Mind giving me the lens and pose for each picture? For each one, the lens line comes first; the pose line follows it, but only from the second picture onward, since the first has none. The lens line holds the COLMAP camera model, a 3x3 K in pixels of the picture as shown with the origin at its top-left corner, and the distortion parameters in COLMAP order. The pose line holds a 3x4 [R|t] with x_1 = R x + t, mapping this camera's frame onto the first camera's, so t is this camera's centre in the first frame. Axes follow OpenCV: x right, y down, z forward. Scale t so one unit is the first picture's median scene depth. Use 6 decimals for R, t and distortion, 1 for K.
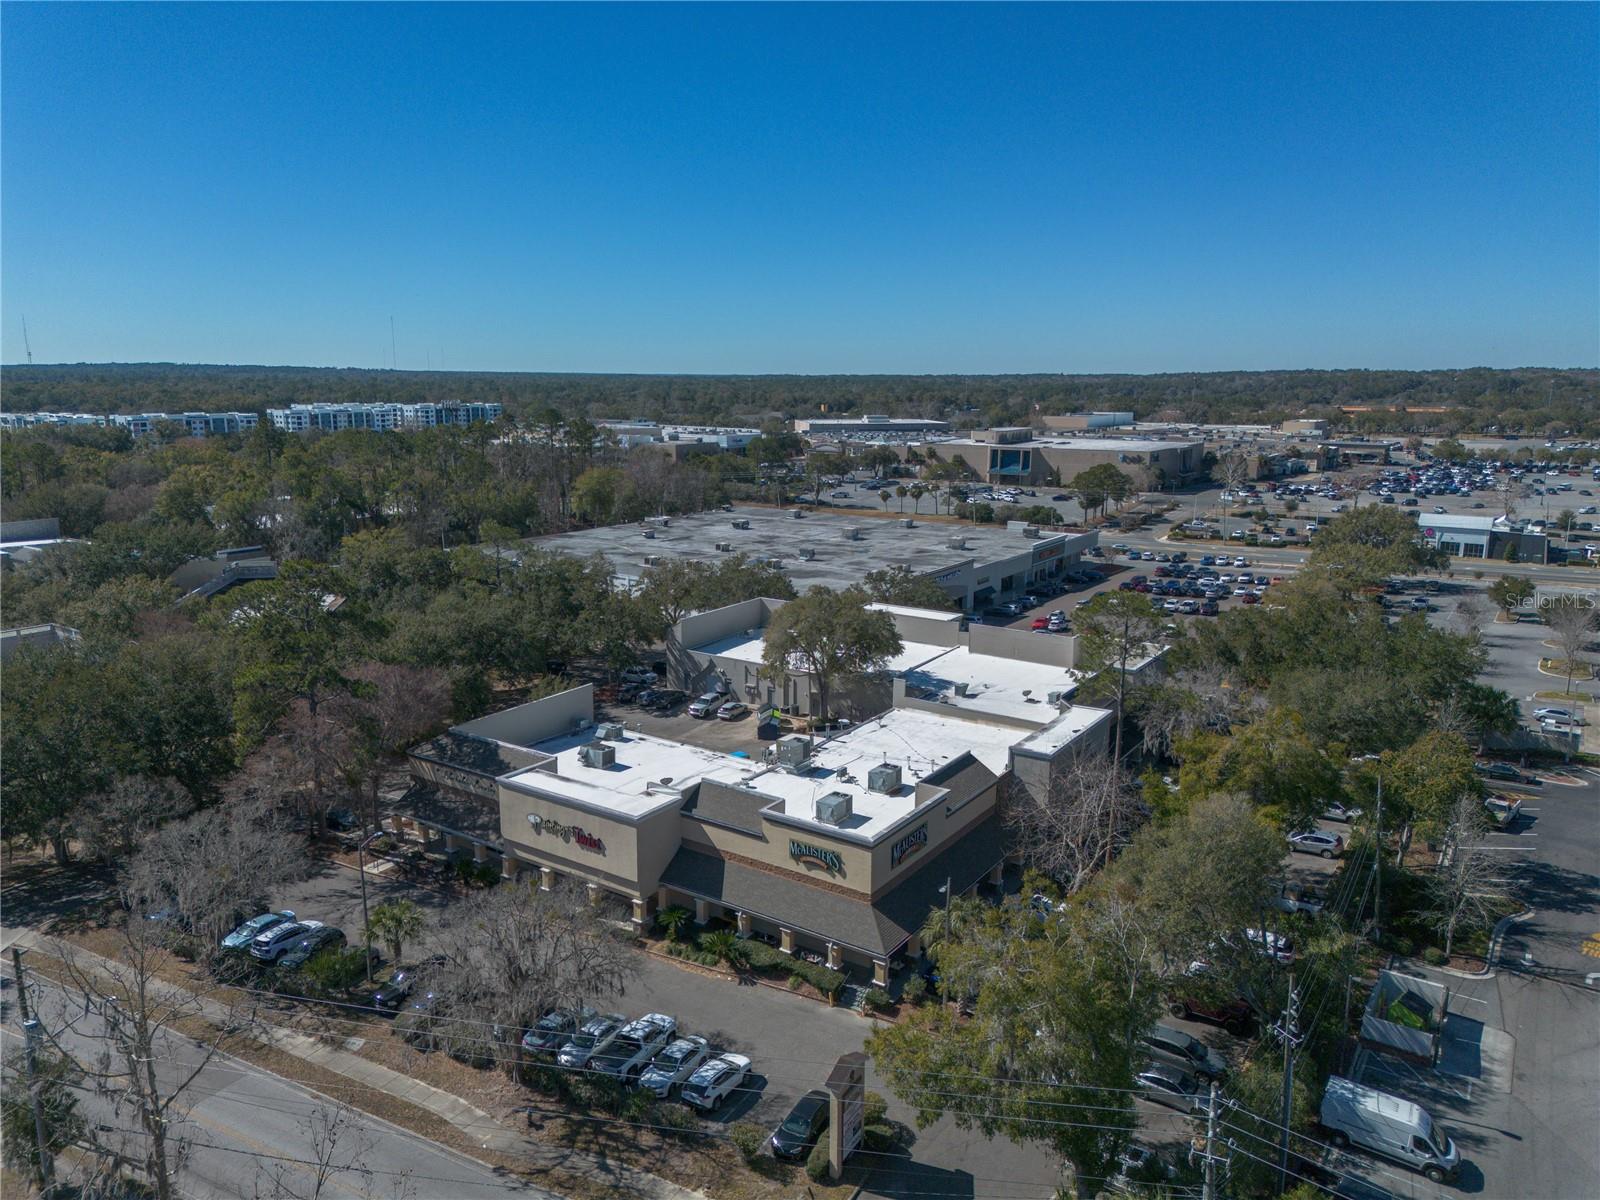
lens RADIAL K [[1117.3, 0, 798.2], [0, 1117.3, 598.7], [0, 0, 1]] dist [0.084328, -0.080569]
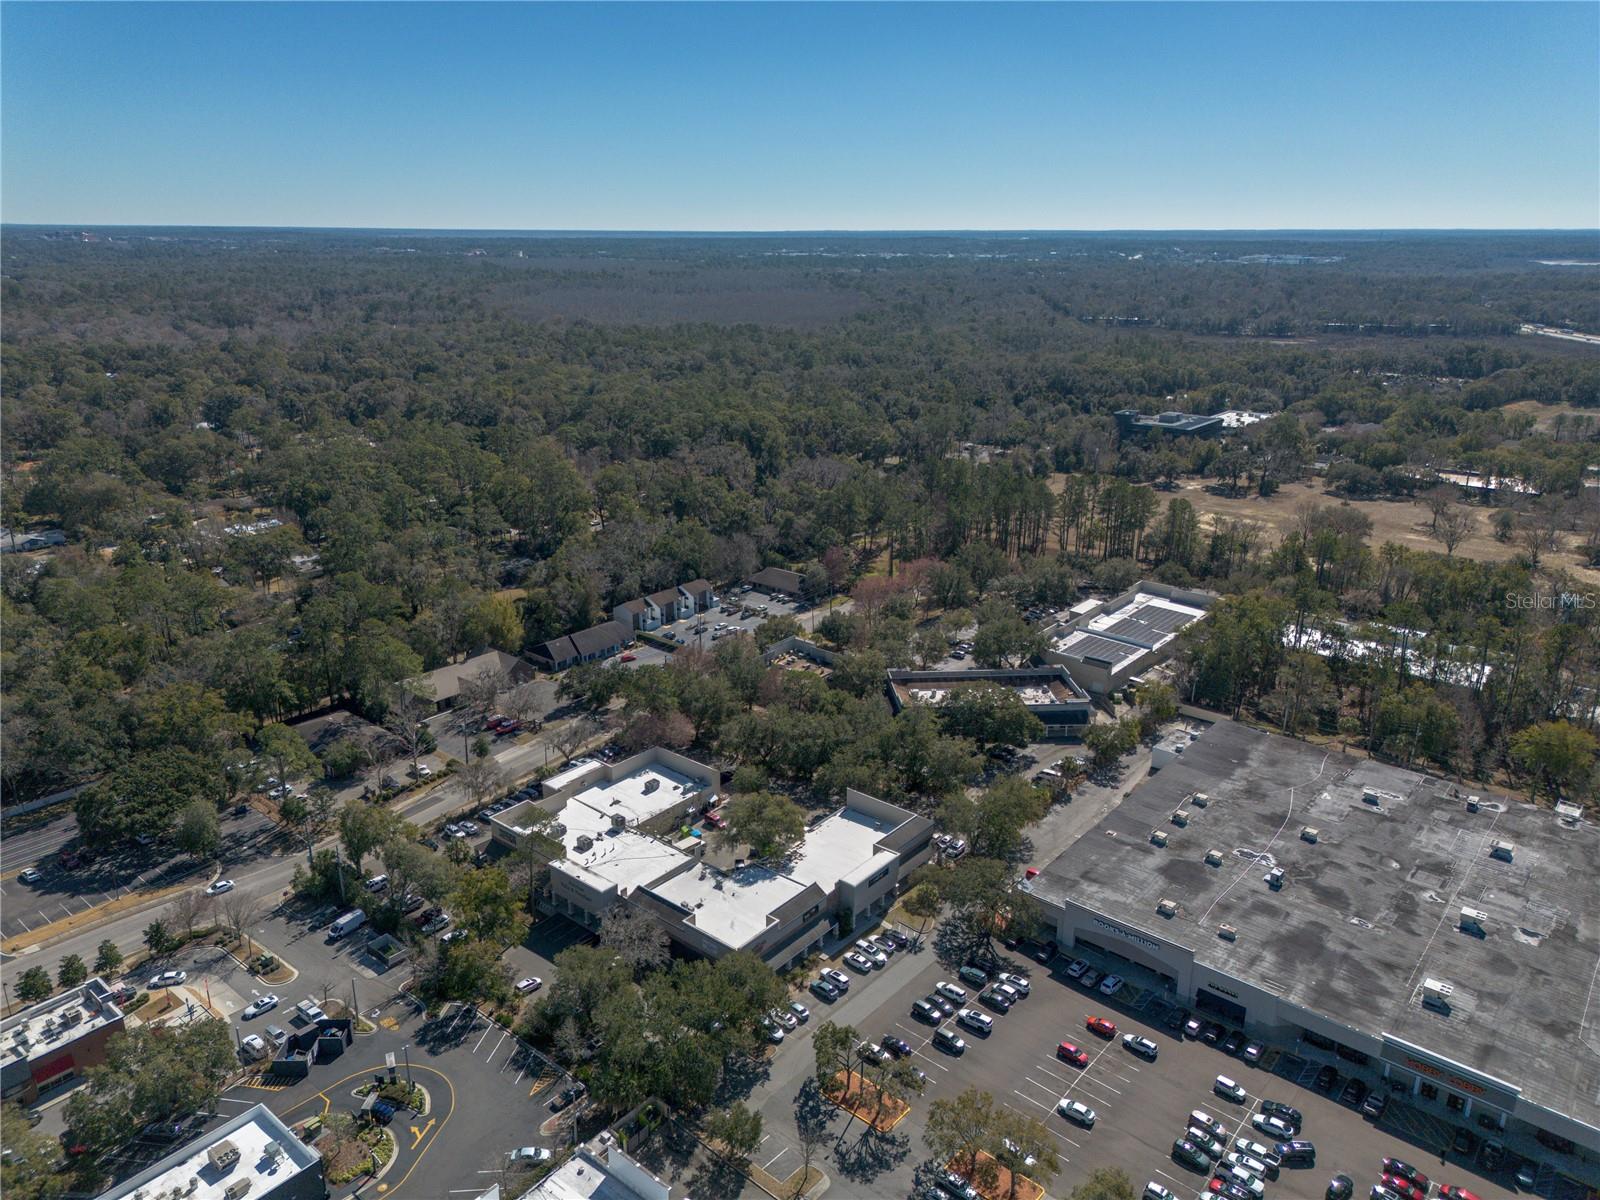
lens RADIAL K [[1097.8, 0, 793.6], [0, 1097.8, 622.4], [0, 0, 1]] dist [0.084668, -0.072255]
pose [[-0.101190, 0.326118, -0.939898, 2.140392], [-0.200570, 0.918661, 0.340343, -1.178696], [0.974439, 0.222955, -0.027550, 1.454274]]
